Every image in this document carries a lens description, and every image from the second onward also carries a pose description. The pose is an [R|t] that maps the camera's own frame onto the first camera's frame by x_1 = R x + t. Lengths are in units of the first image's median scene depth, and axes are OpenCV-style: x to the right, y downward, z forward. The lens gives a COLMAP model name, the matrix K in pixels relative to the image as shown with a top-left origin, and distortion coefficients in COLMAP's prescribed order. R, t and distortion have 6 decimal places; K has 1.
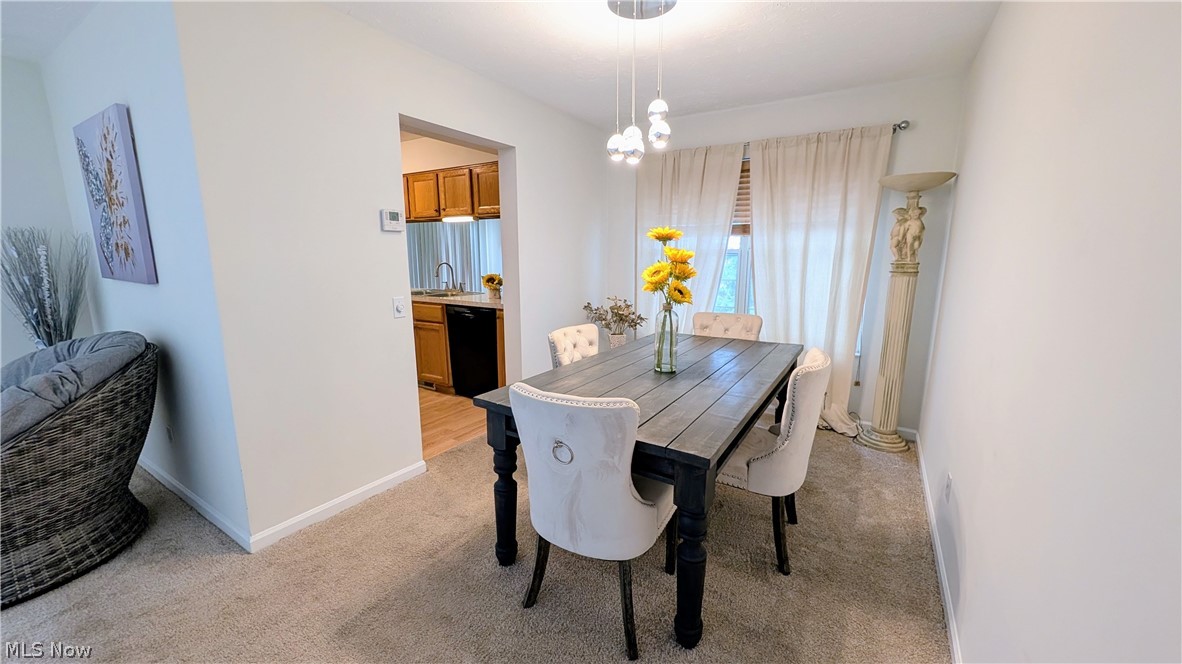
lens RADIAL K [[446.3, 0, 591.0], [0, 446.3, 332.0], [0, 0, 1]] dist [0.000439, 0.000014]
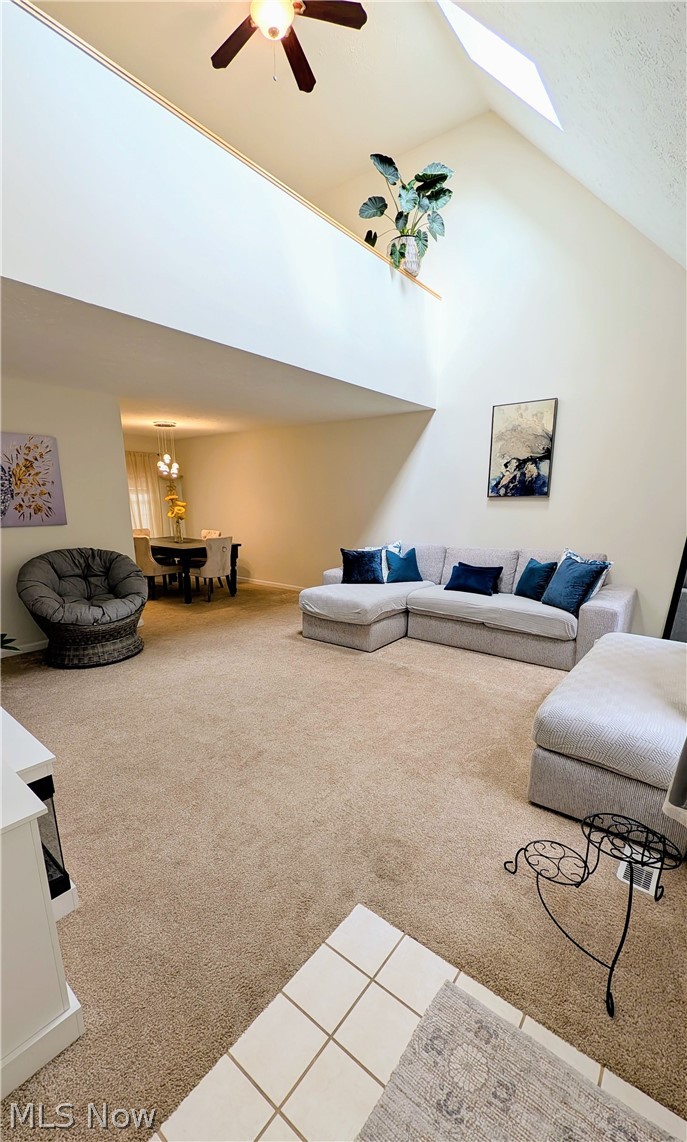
lens RADIAL K [[463.5, 0, 345.5], [0, 463.5, 606.2], [0, 0, 1]] dist [0.000450, 0.000076]
pose [[0.105777, -0.227370, 0.968047, -2.003369], [0.183149, 0.961308, 0.205774, 0.044188], [-0.977378, 0.155530, 0.143327, -0.343846]]
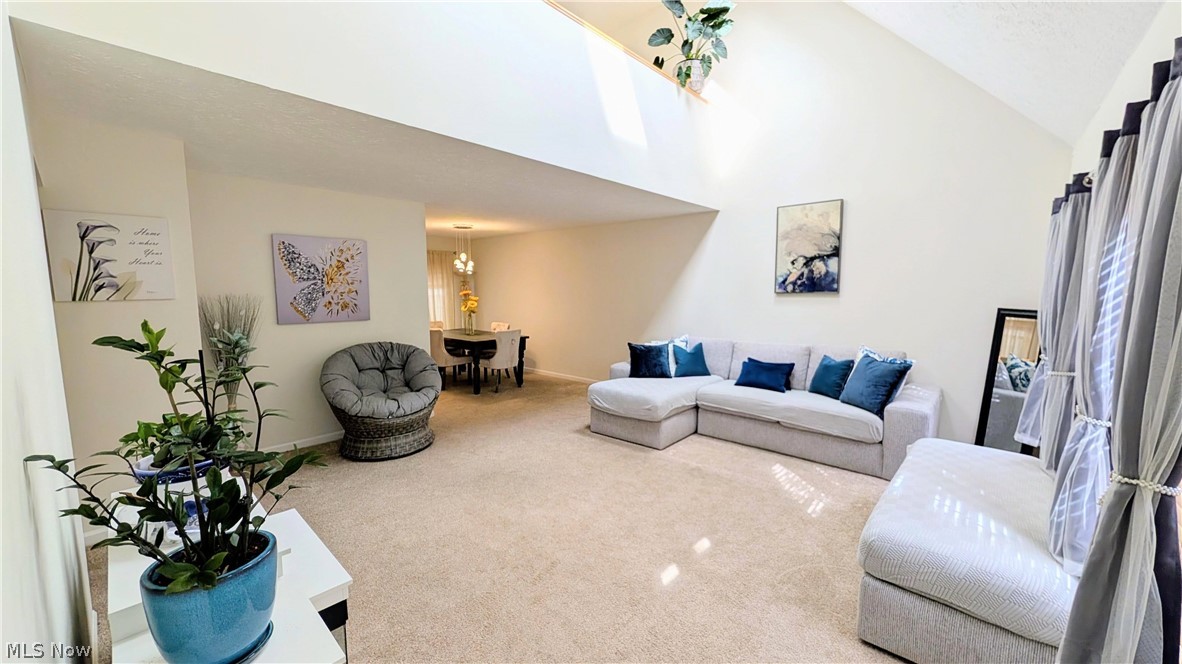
lens RADIAL K [[446.3, 0, 591.0], [0, 446.3, 332.0], [0, 0, 1]] dist [0.000439, 0.000014]
pose [[0.167903, -0.099298, 0.980790, -1.958358], [0.183965, 0.980593, 0.067785, 0.007727], [-0.968486, 0.169050, 0.182912, -0.290018]]
